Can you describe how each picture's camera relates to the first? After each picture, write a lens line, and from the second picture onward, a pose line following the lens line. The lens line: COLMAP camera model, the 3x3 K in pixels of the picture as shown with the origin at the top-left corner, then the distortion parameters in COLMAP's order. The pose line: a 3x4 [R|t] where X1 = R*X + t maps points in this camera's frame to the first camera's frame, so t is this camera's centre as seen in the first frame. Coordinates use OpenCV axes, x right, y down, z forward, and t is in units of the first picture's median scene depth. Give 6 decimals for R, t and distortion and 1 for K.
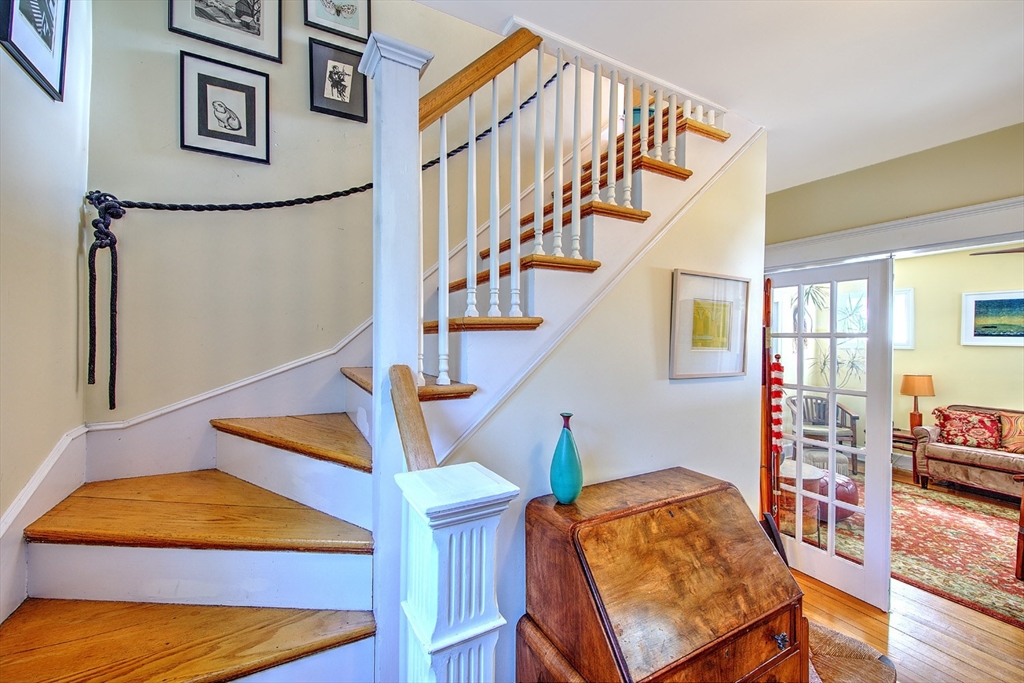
lens RADIAL K [[411.2, 0, 509.7], [0, 411.2, 341.8], [0, 0, 1]] dist [0.003729, -0.002077]
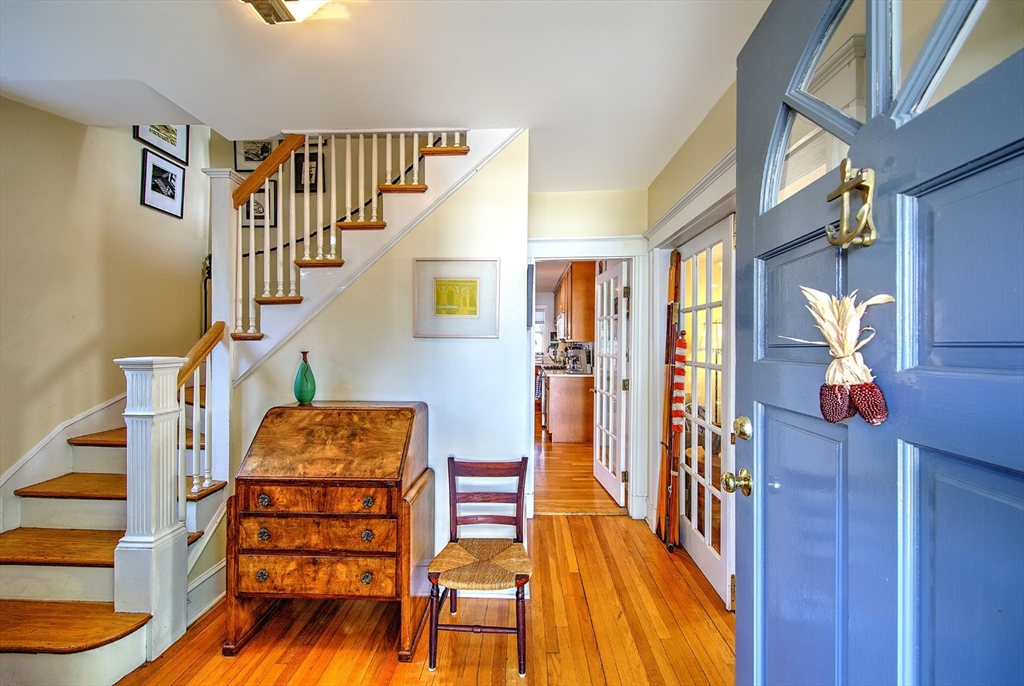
lens RADIAL K [[383.4, 0, 514.6], [0, 383.4, 341.5], [0, 0, 1]] dist [0.000103, -0.000049]
pose [[0.862817, -0.005015, -0.505492, 1.345175], [-0.002389, 0.999899, -0.013998, 0.122850], [0.505511, 0.013286, 0.862718, 0.051333]]
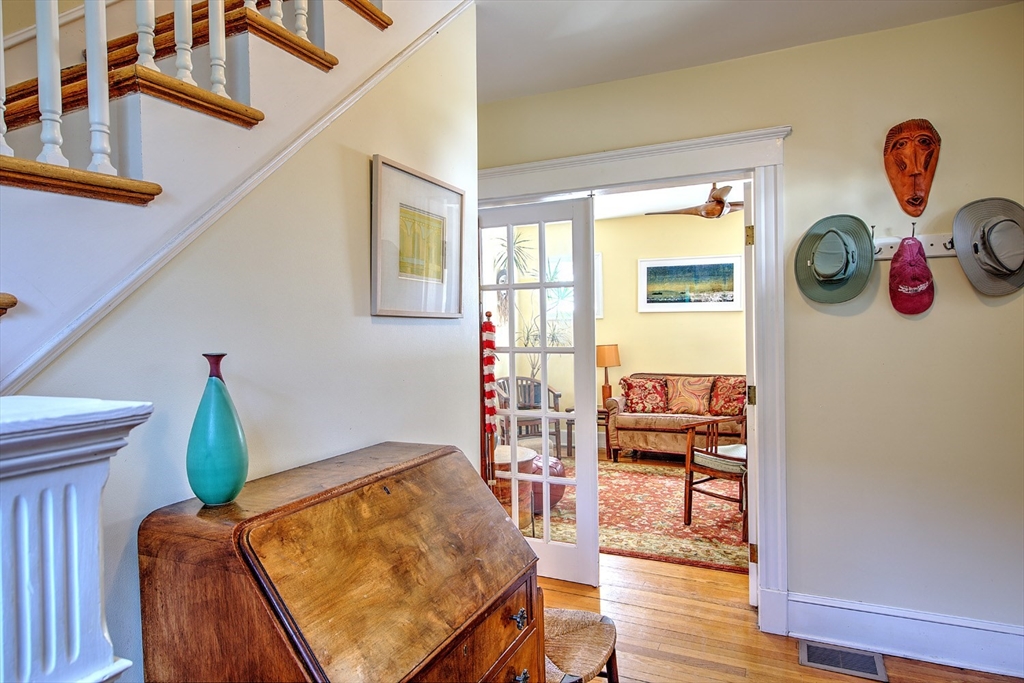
lens RADIAL K [[607.9, 0, 514.0], [0, 607.9, 342.4], [0, 0, 1]] dist [0.015732, -0.014203]
pose [[0.800895, -0.032700, 0.597912, -0.030481], [0.025900, 0.999465, 0.019968, 0.121964], [-0.598245, -0.000506, 0.801313, 0.041993]]
